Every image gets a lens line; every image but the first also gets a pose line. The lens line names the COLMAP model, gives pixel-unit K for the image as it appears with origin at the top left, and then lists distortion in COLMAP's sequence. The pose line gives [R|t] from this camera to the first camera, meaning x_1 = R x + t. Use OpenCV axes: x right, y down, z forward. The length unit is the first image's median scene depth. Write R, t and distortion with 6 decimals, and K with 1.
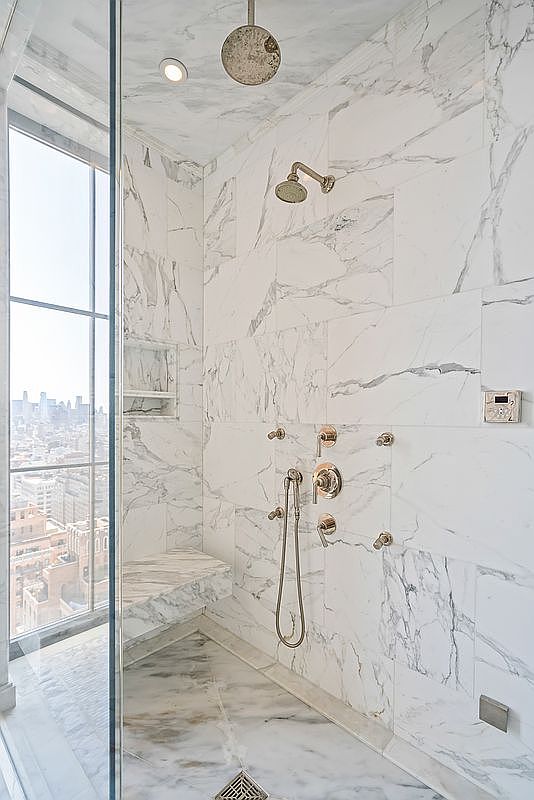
lens RADIAL K [[359.8, 0, 267.4], [0, 359.8, 404.6], [0, 0, 1]] dist [-0.015972, 0.005483]
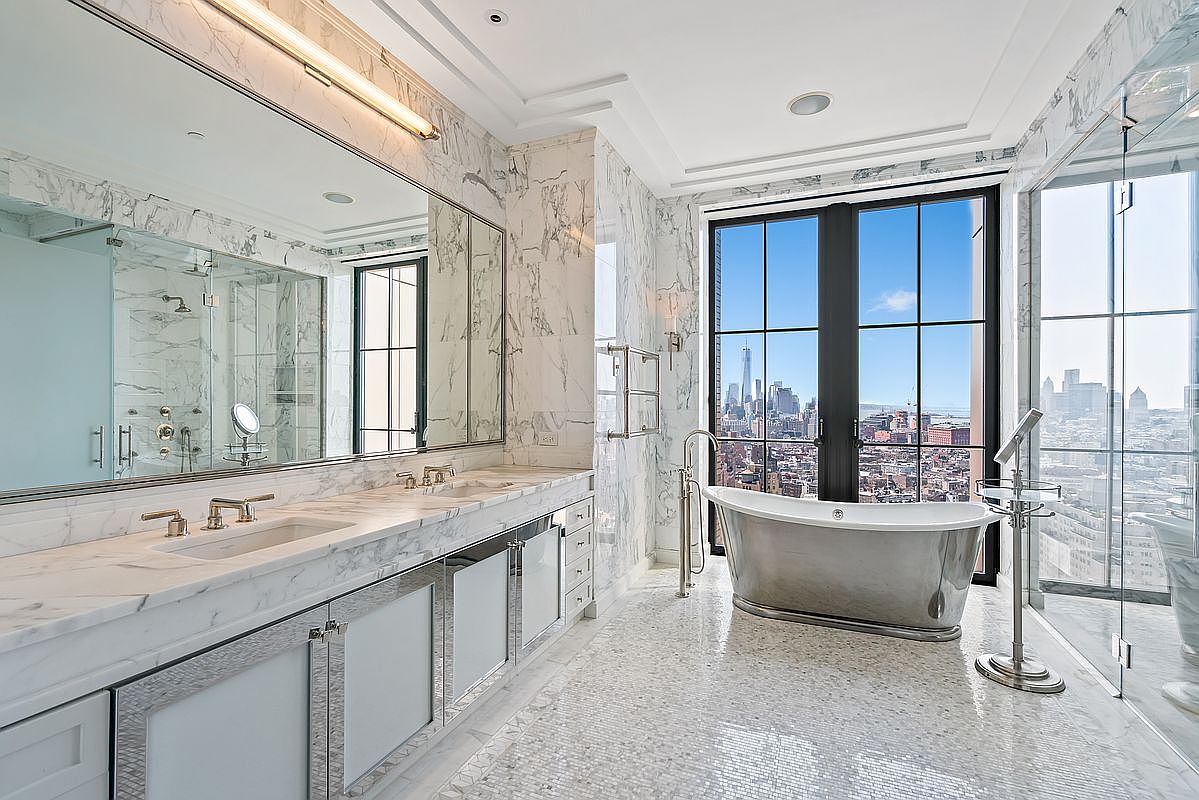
lens RADIAL K [[539.2, 0, 600.0], [0, 539.2, 402.5], [0, 0, 1]] dist [-0.015972, 0.005483]
pose [[0.355877, 0.004358, -0.934523, 0.557166], [0.022886, 0.999649, 0.013377, -0.026933], [0.934252, -0.026148, 0.355652, -1.206677]]
